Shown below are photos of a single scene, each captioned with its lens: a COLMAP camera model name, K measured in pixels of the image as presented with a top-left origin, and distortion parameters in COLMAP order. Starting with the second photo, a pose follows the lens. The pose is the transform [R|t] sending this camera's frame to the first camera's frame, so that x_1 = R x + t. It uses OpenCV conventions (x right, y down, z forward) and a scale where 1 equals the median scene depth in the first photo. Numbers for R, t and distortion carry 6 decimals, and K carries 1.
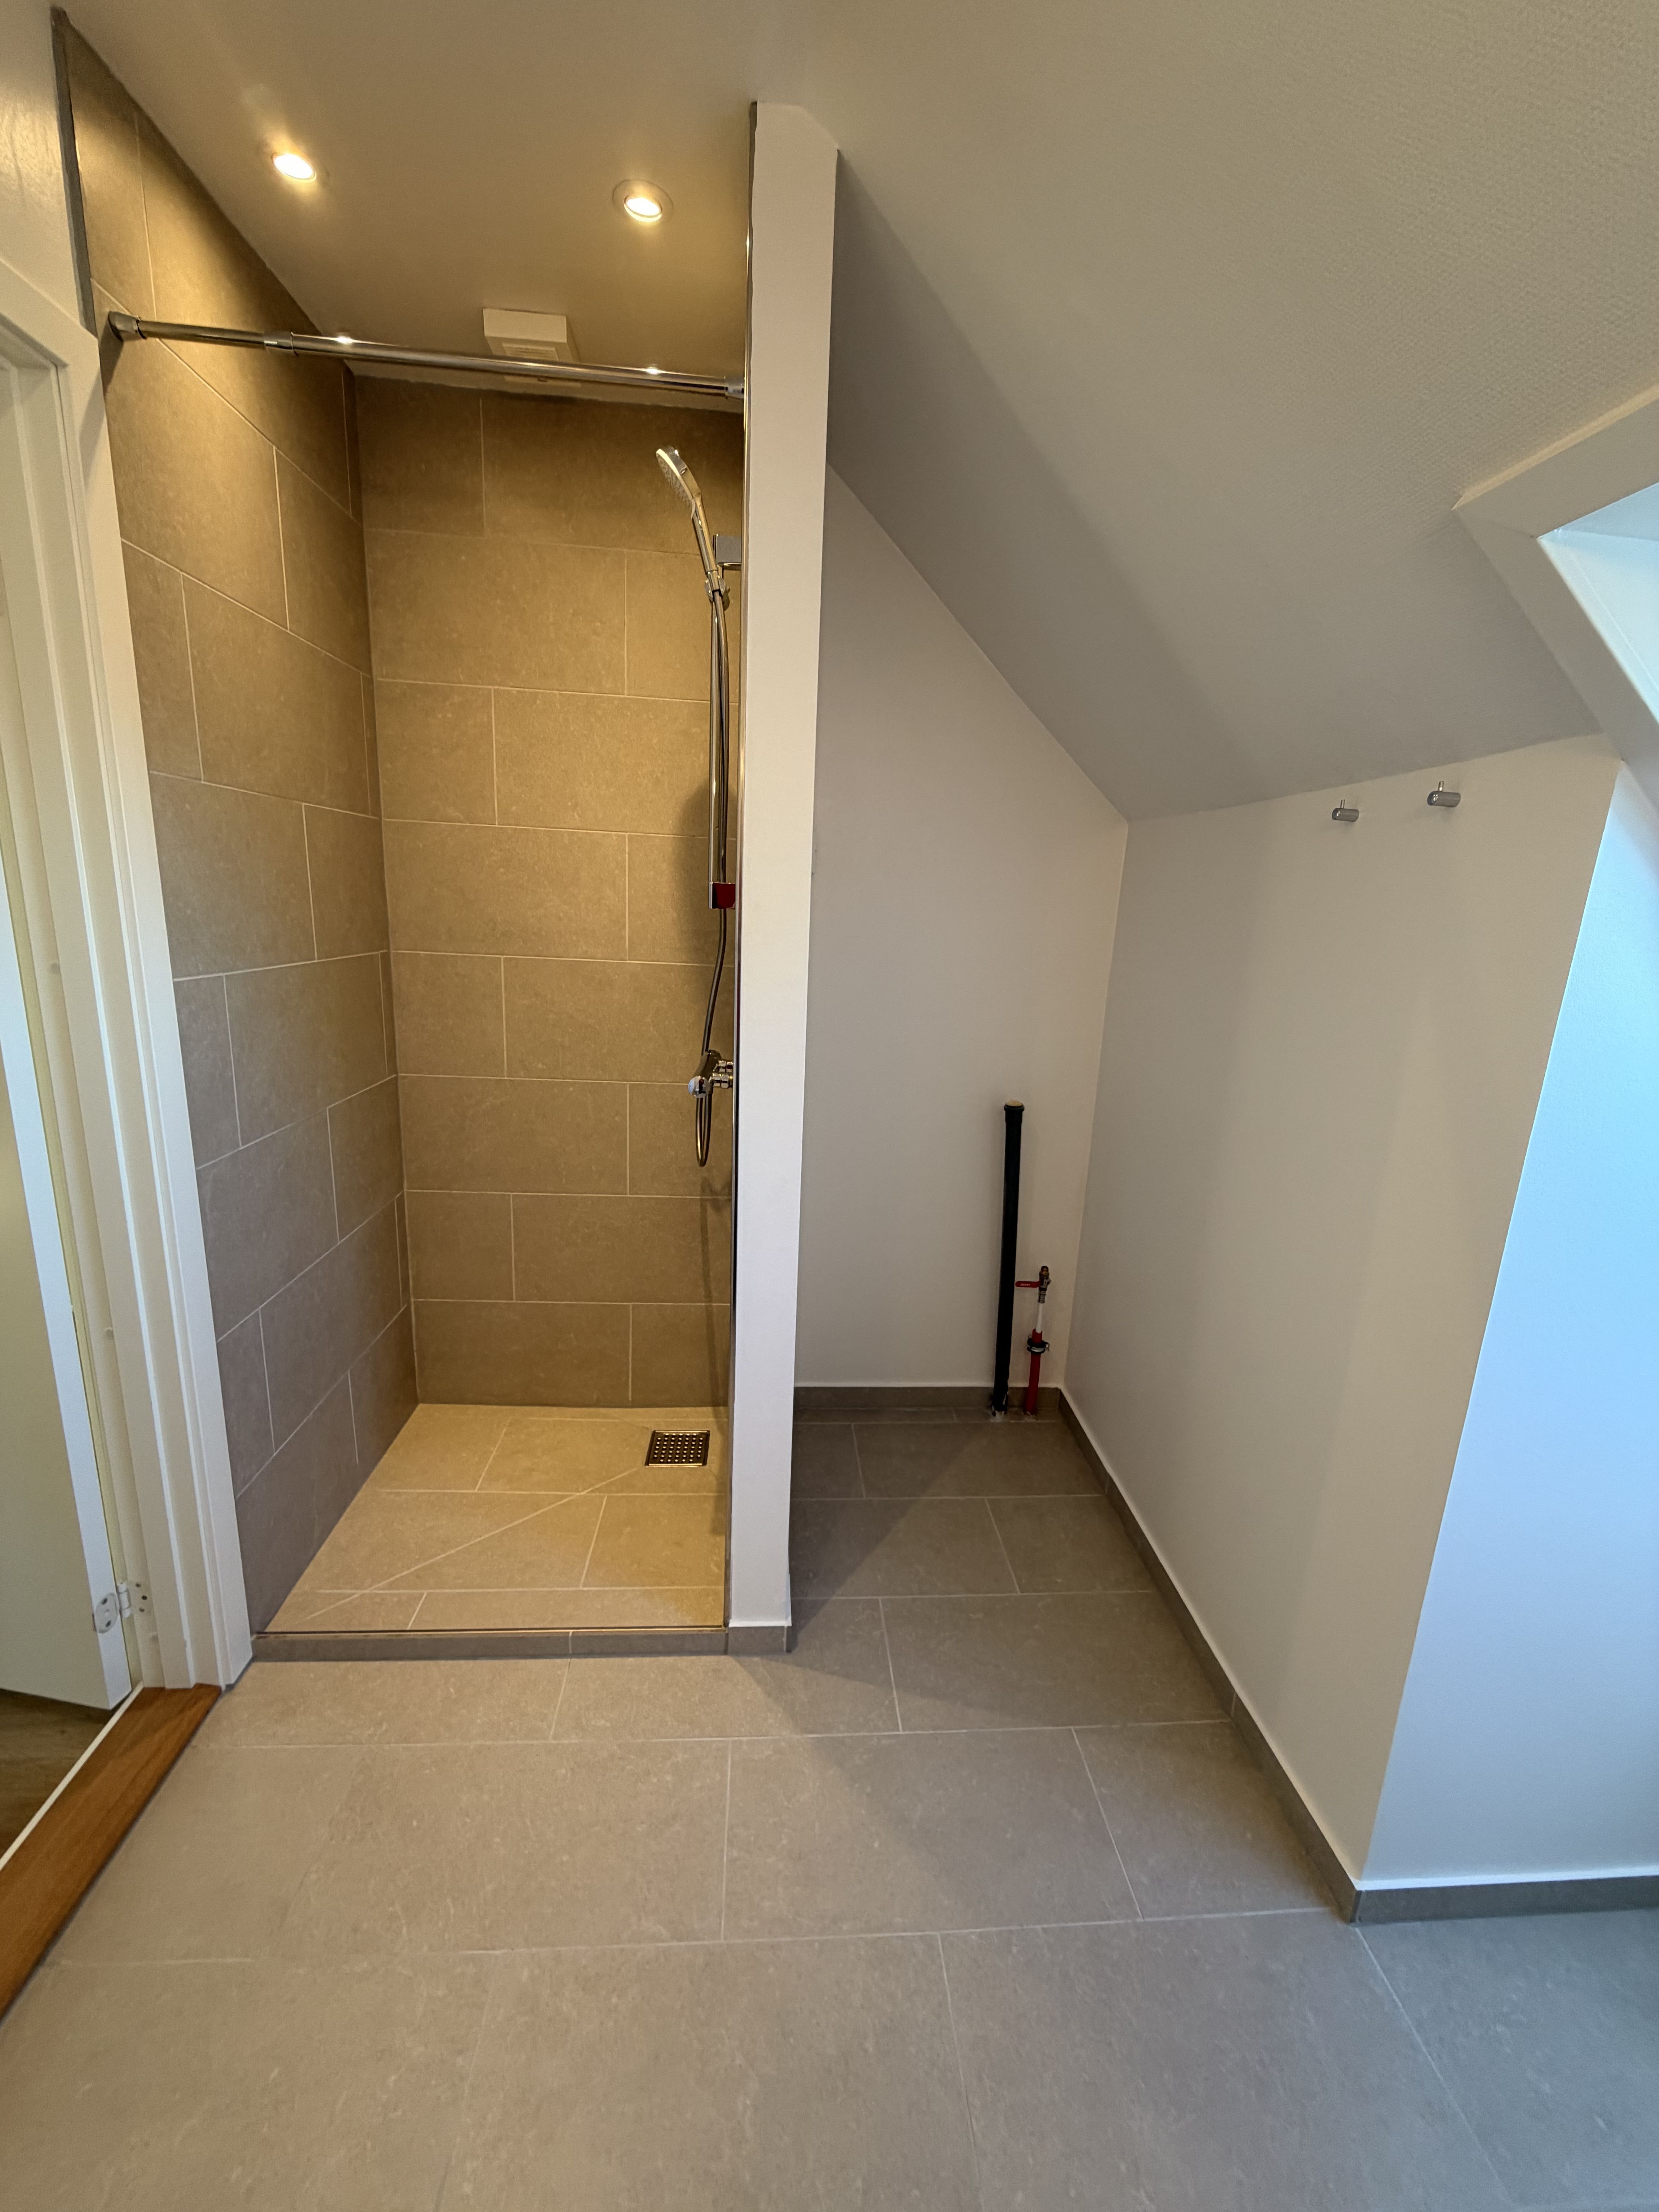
lens RADIAL K [[883.0, 0, 833.4], [0, 883.0, 1103.9], [0, 0, 1]] dist [-0.002534, -0.000136]
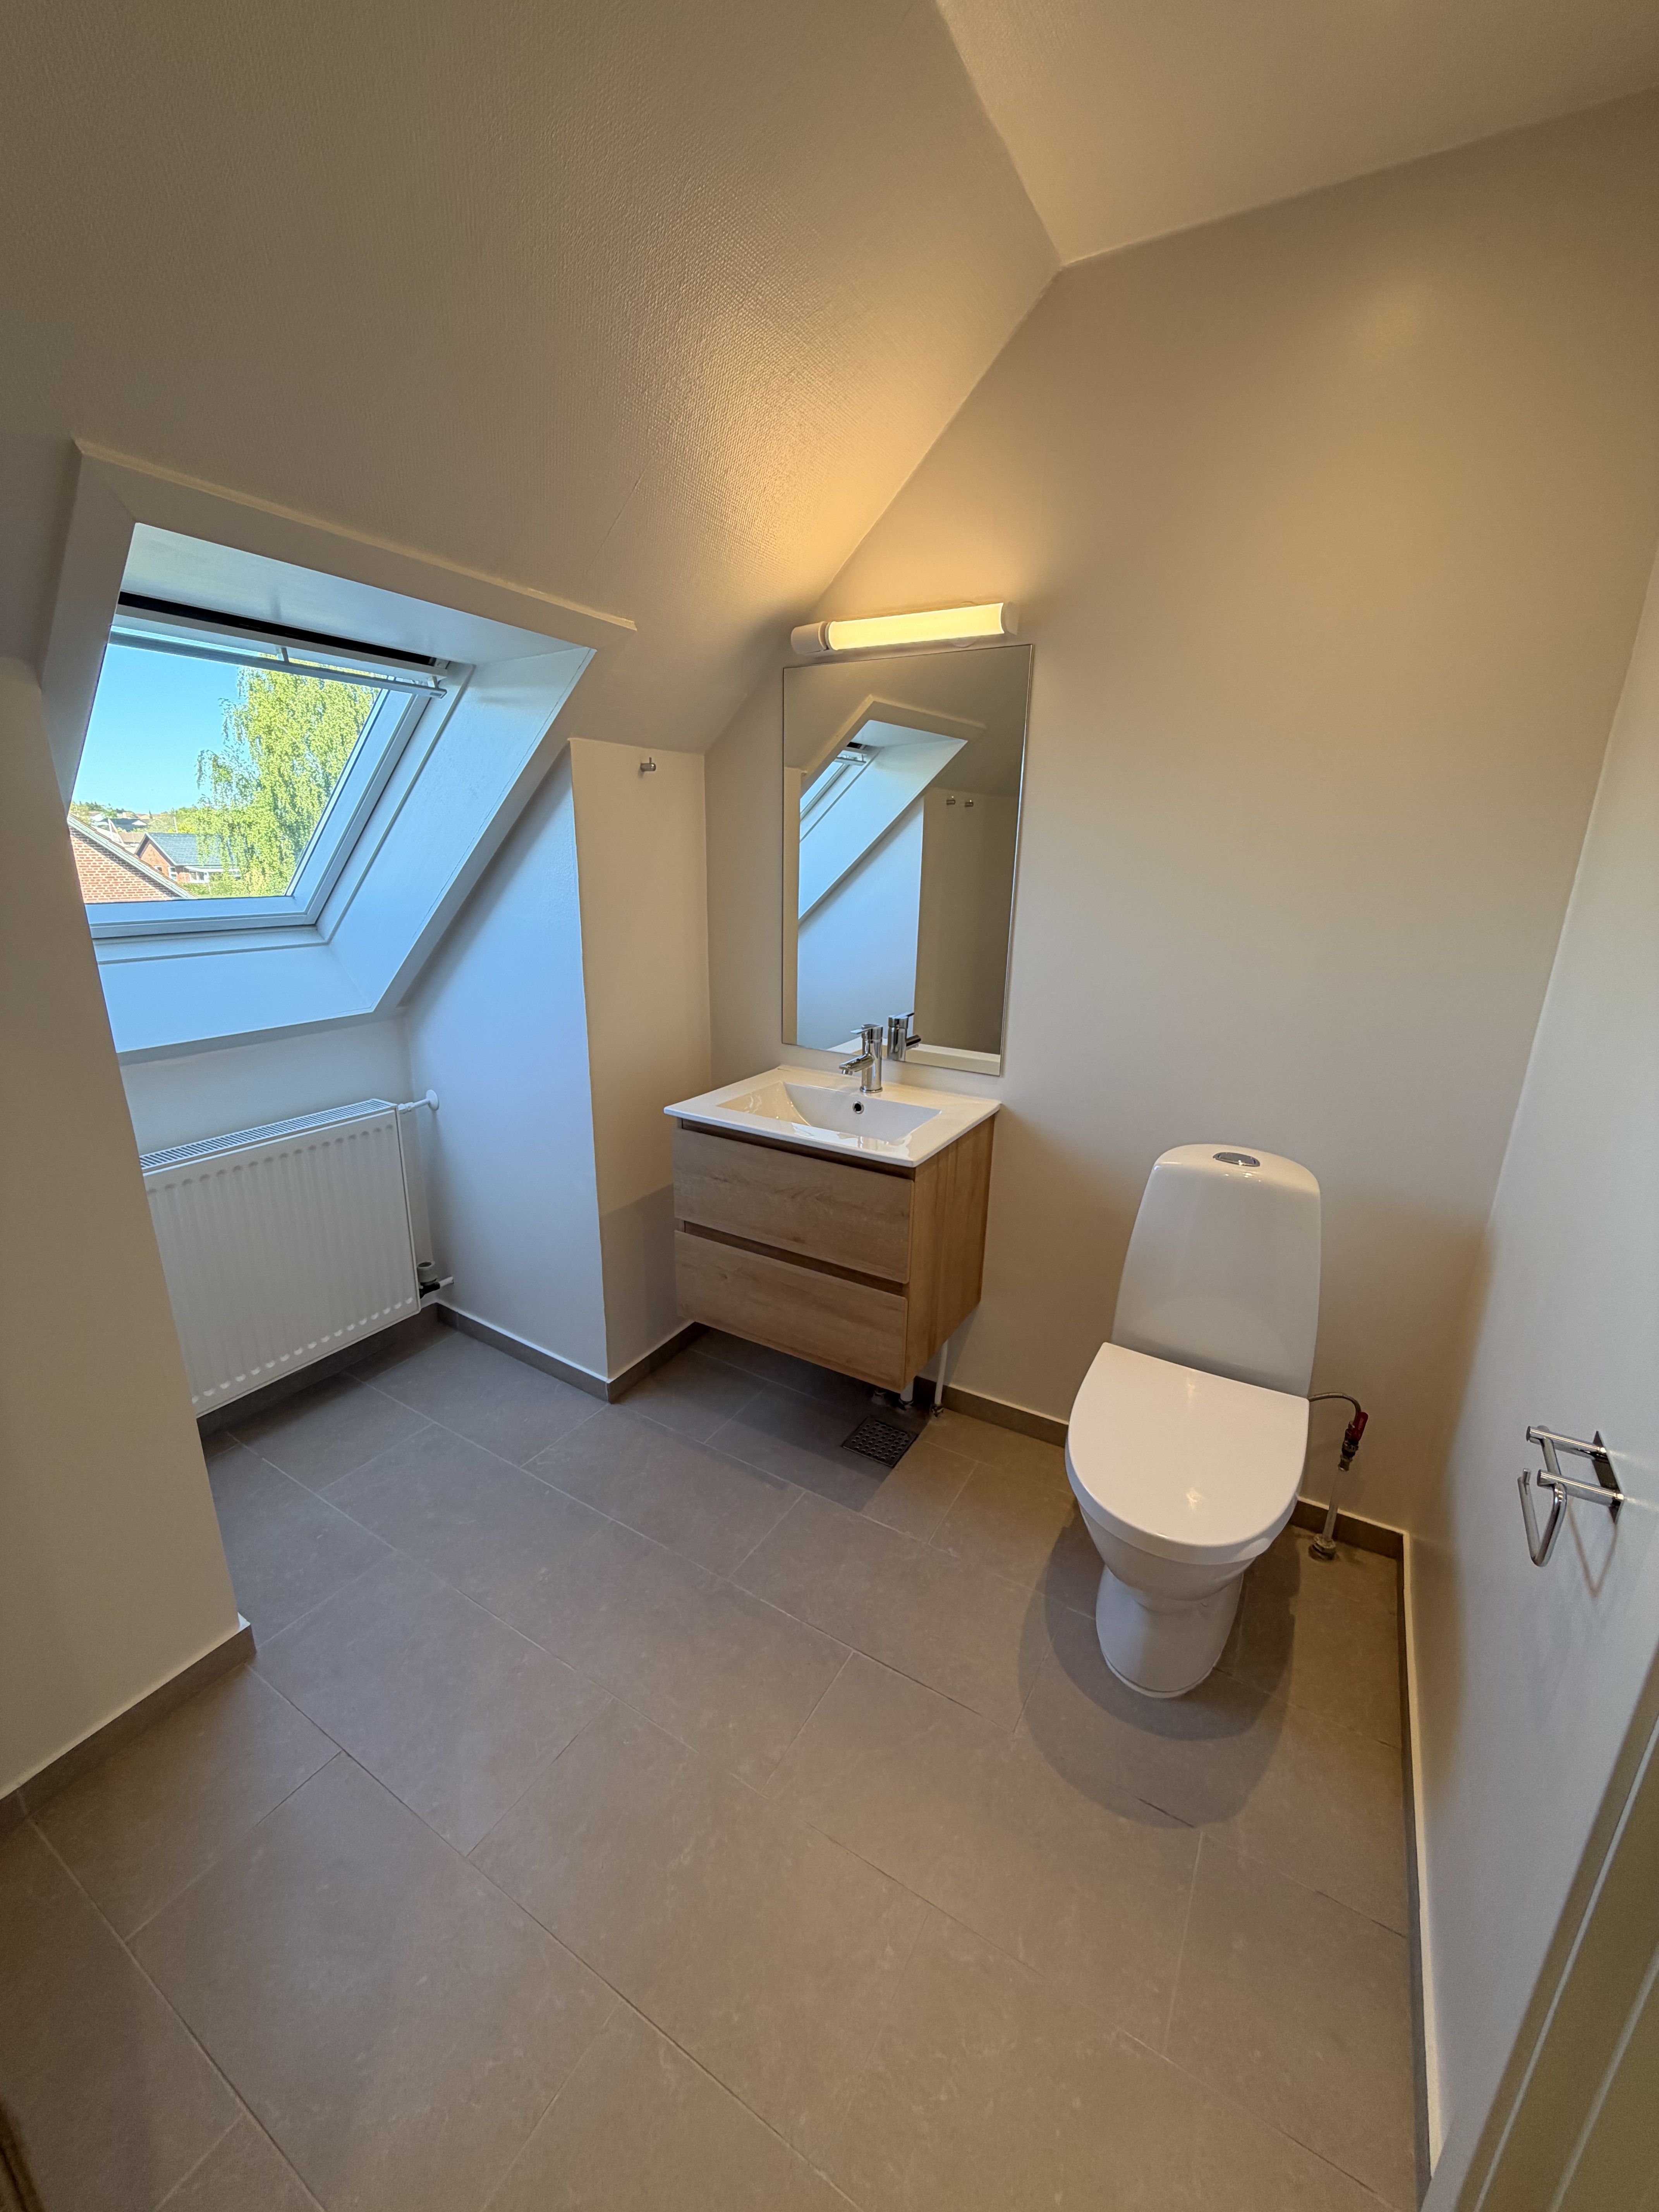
lens RADIAL K [[883.0, 0, 827.8], [0, 883.0, 1100.1], [0, 0, 1]] dist [-0.002534, -0.000136]
pose [[-0.818970, -0.224473, 0.528109, -0.613548], [0.069941, 0.874406, 0.480128, -0.319041], [-0.569558, 0.430147, -0.700413, 1.180783]]
